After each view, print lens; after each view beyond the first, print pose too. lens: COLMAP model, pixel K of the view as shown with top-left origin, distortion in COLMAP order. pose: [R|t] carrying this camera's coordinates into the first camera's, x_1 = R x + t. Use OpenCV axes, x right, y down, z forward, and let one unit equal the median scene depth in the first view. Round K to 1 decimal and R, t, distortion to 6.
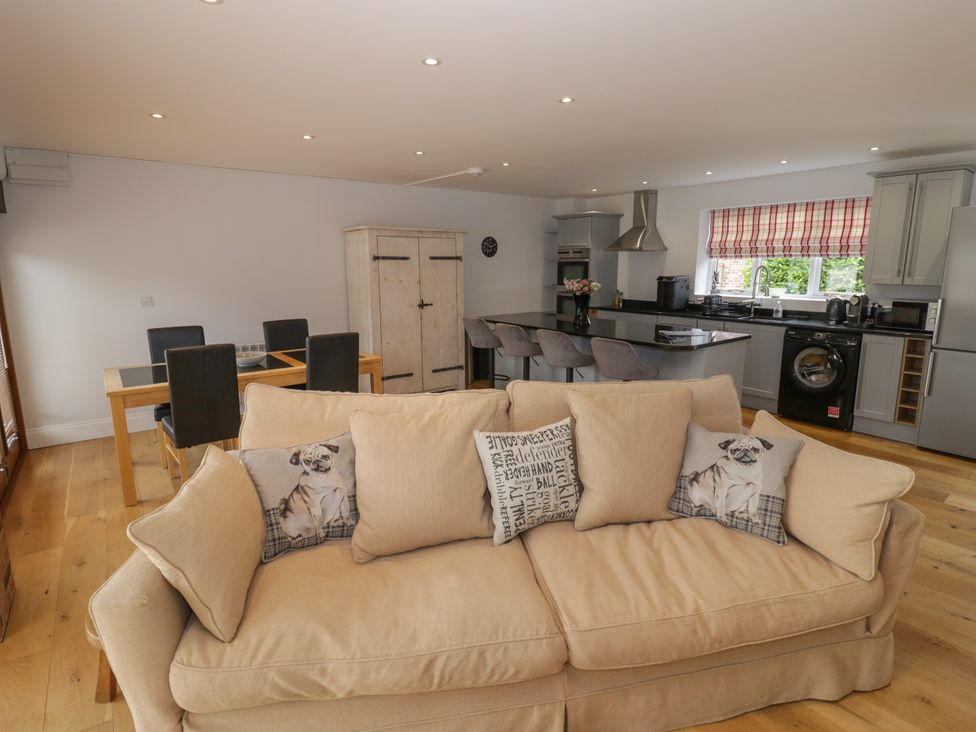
lens RADIAL K [[507.8, 0, 488.6], [0, 507.8, 356.1], [0, 0, 1]] dist [0.001059, -0.014169]
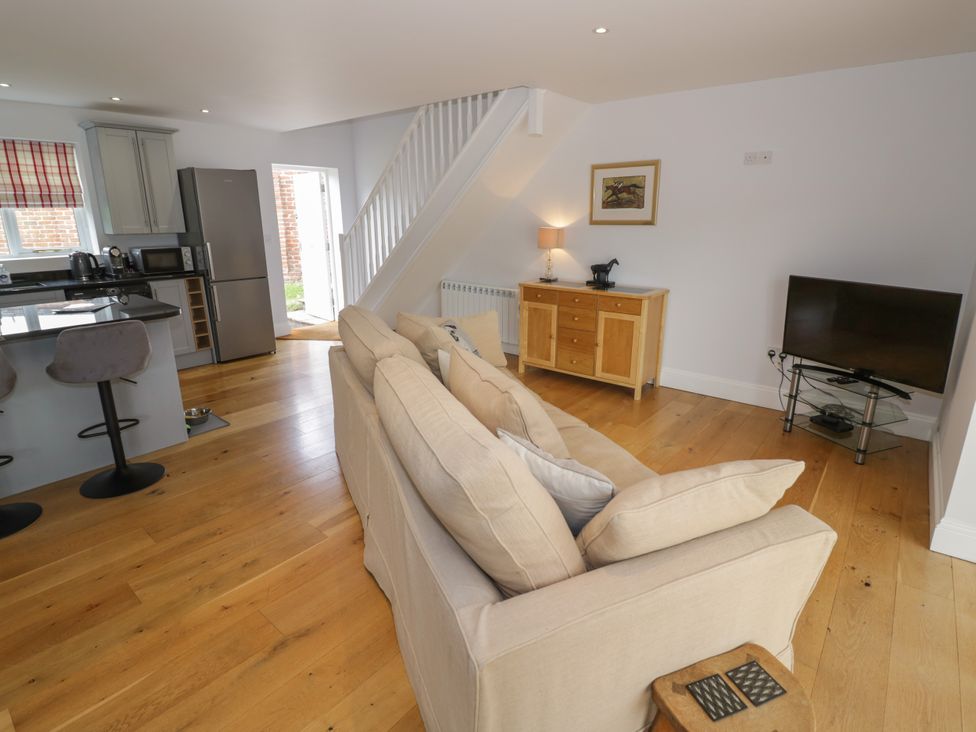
lens RADIAL K [[507.8, 0, 488.6], [0, 507.8, 356.1], [0, 0, 1]] dist [0.001059, -0.014169]
pose [[-0.226410, -0.256387, 0.939683, -0.357689], [0.176294, 0.938015, 0.298409, -0.069947], [-0.957945, 0.233224, -0.167176, 0.418574]]
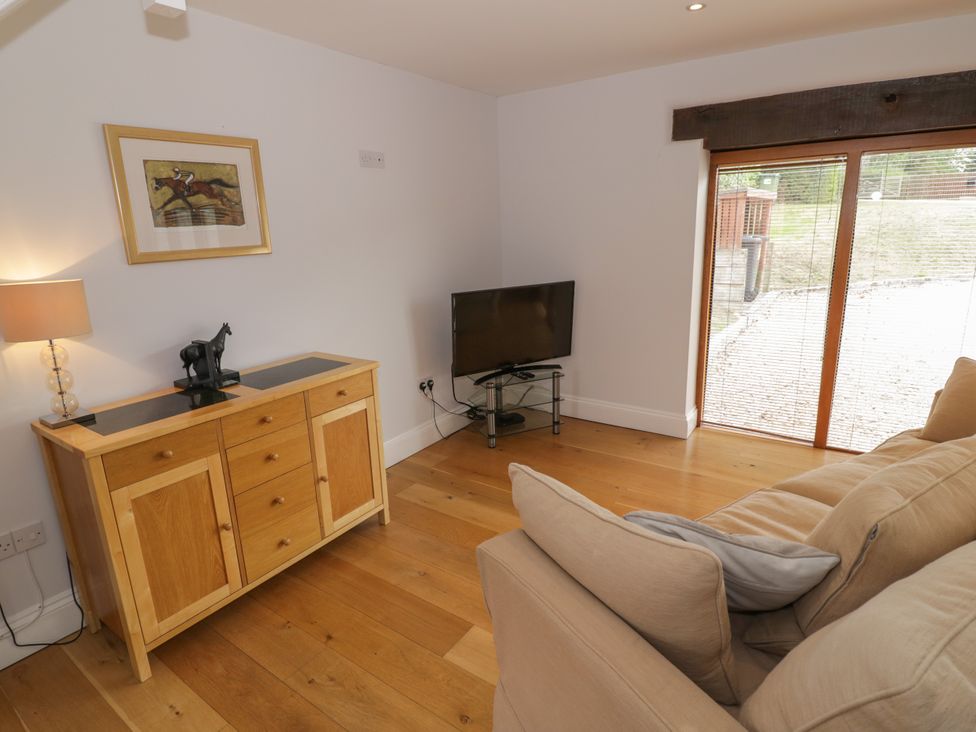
lens RADIAL K [[535.1, 0, 490.7], [0, 535.1, 355.2], [0, 0, 1]] dist [0.027075, -0.037079]
pose [[-0.951196, 0.109041, -0.288679, 0.323914], [-0.016509, 0.916167, 0.400457, -0.091826], [0.308144, 0.385679, -0.869654, 0.504120]]
